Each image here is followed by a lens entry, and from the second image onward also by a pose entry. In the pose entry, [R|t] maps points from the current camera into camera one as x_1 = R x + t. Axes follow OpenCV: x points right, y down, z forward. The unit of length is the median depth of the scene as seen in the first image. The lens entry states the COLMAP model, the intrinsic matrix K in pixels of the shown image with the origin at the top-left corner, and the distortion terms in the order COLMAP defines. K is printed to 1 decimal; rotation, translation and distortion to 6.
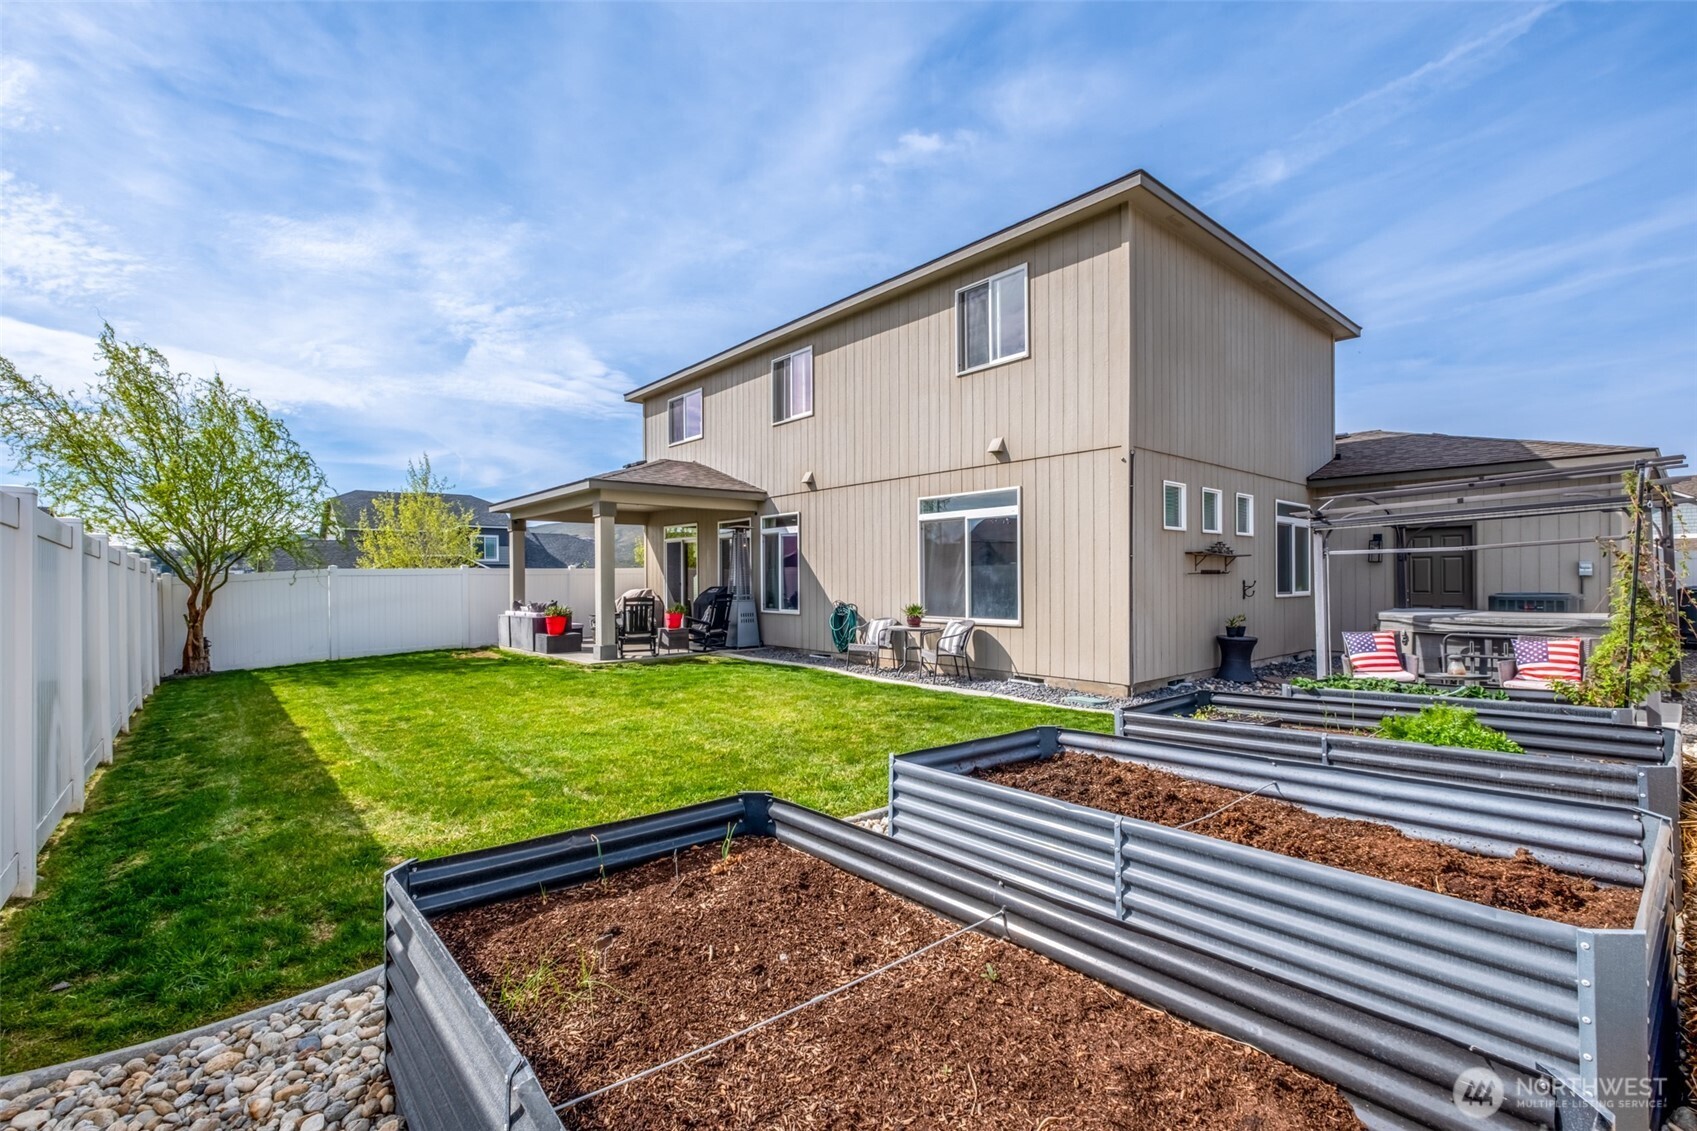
lens RADIAL K [[761.6, 0, 839.4], [0, 761.6, 579.5], [0, 0, 1]] dist [-0.003127, -0.000028]
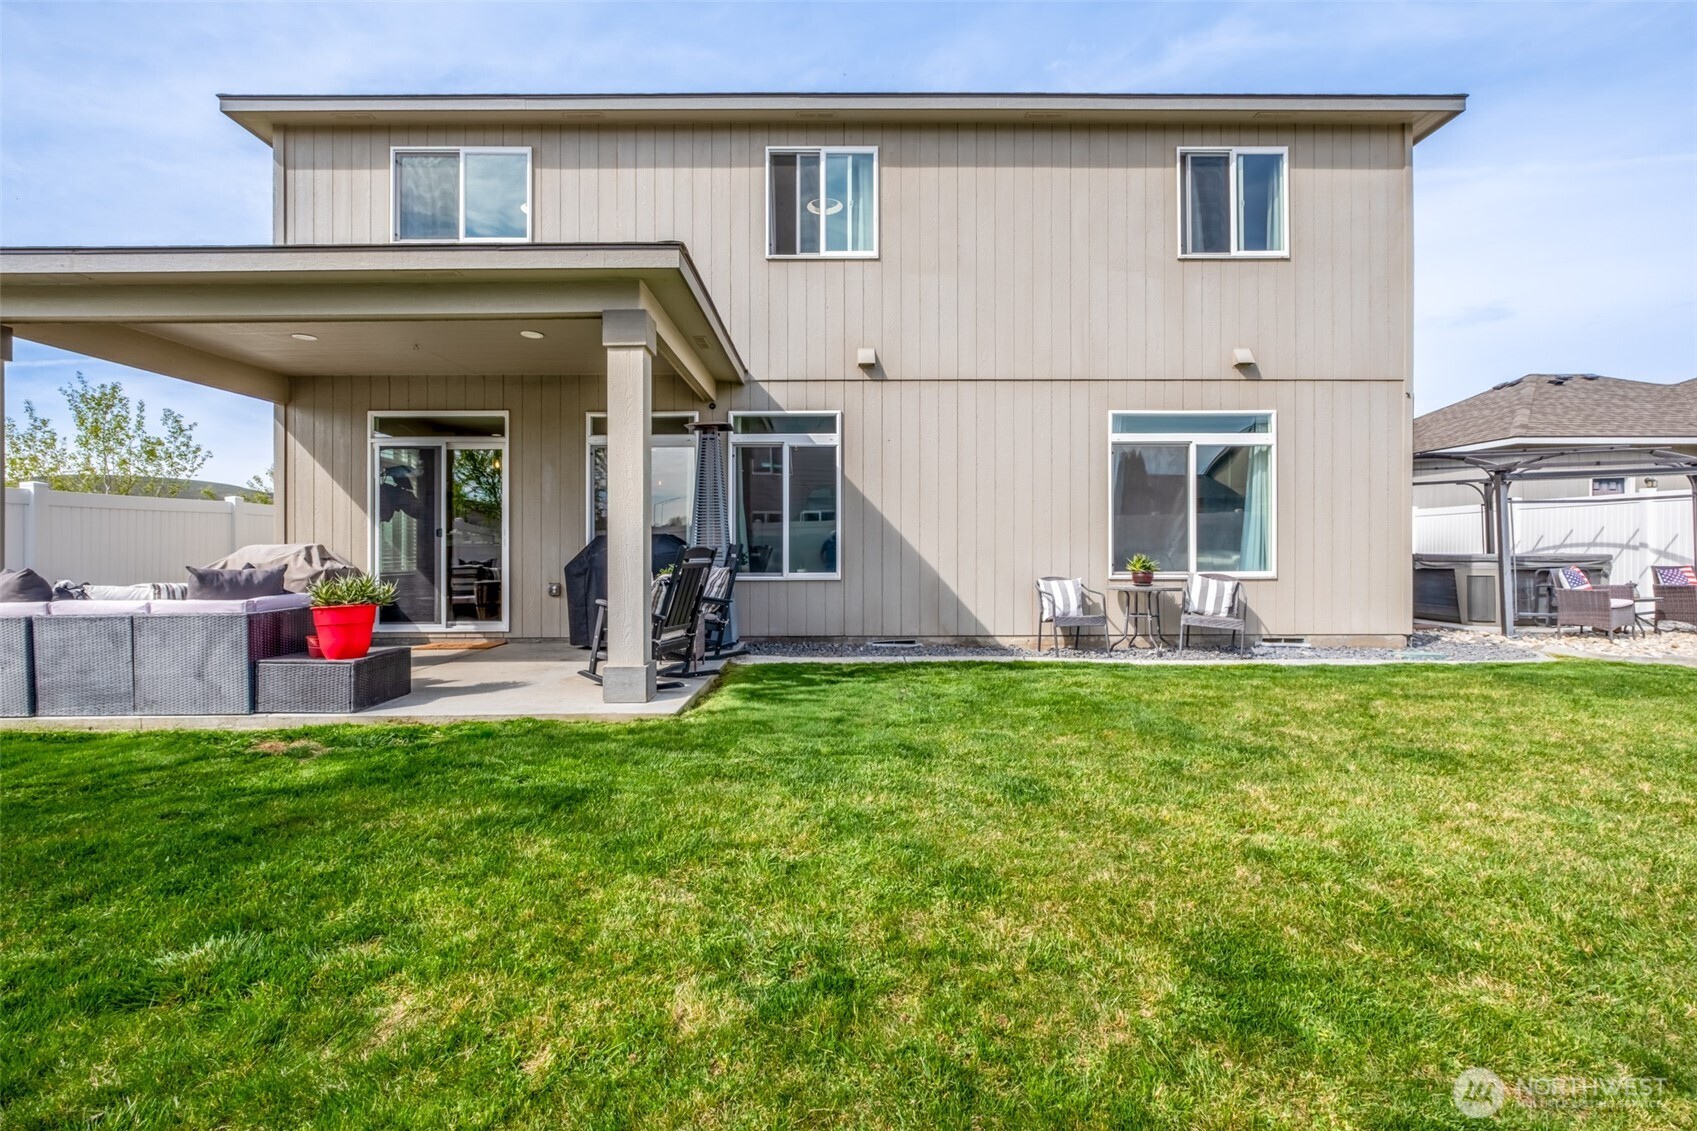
lens RADIAL K [[761.6, 0, 836.3], [0, 761.6, 511.0], [0, 0, 1]] dist [-0.003127, -0.000028]
pose [[0.644937, 0.013932, 0.764109, -0.508783], [-0.001236, 0.999852, -0.017187, 0.001746], [-0.764235, 0.010140, 0.644859, 0.597189]]
